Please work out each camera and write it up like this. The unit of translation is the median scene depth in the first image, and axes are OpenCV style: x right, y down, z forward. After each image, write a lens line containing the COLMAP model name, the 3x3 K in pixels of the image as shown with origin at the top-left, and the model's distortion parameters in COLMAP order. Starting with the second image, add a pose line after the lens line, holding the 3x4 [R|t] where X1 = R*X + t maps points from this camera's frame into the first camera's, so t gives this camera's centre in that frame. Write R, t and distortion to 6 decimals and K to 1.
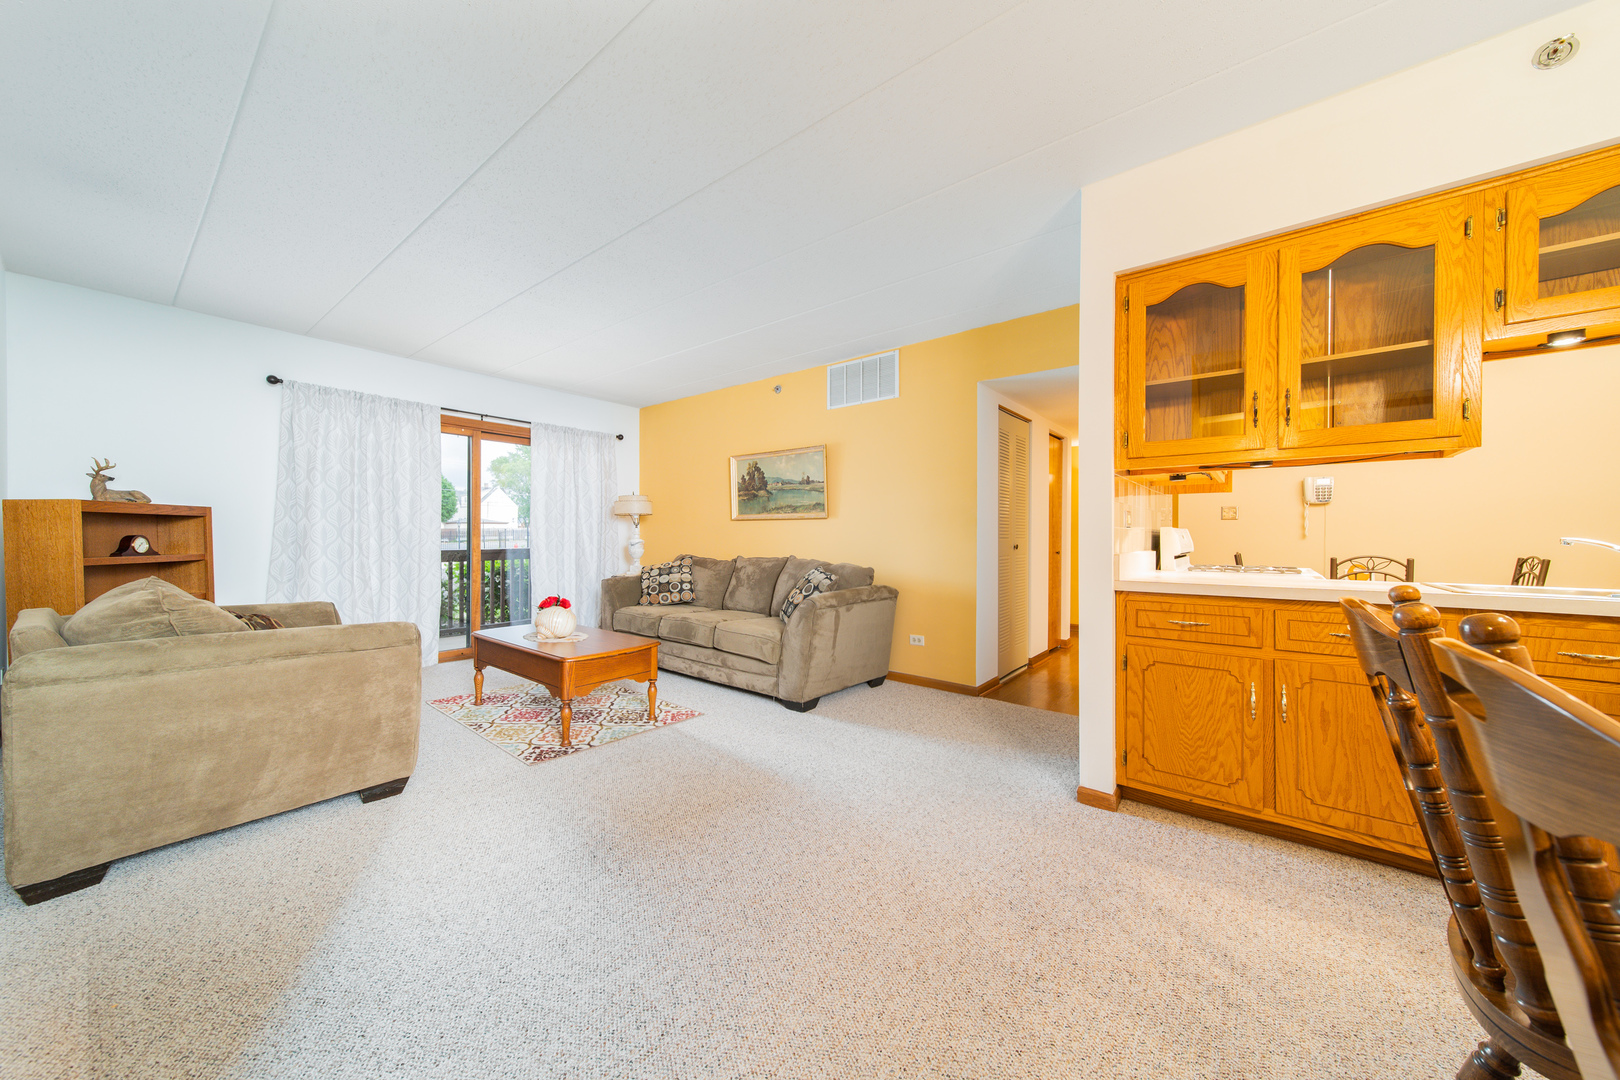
lens RADIAL K [[562.2, 0, 807.7], [0, 562.2, 537.7], [0, 0, 1]] dist [0.008093, 0.000029]
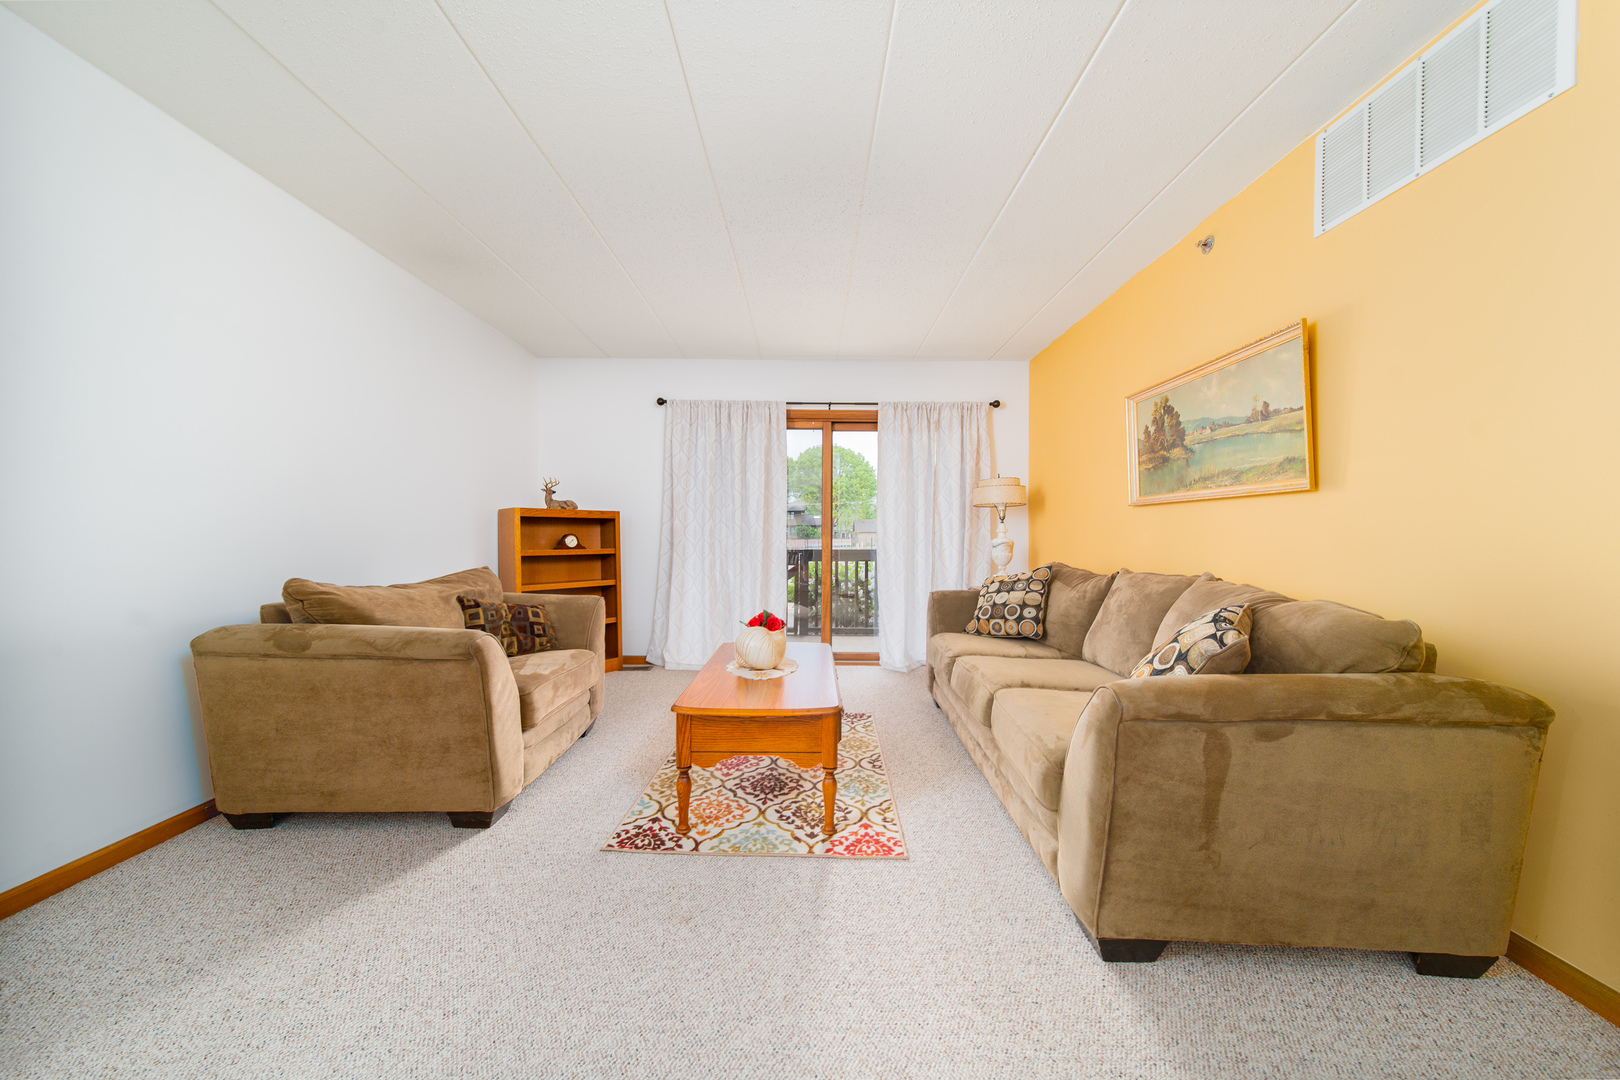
lens RADIAL K [[562.2, 0, 807.7], [0, 562.2, 537.7], [0, 0, 1]] dist [0.008093, 0.000029]
pose [[0.621703, 0.001003, -0.783252, 0.130142], [-0.002685, 0.999996, -0.000851, 0.002982], [0.783248, 0.002632, 0.621703, 0.418496]]
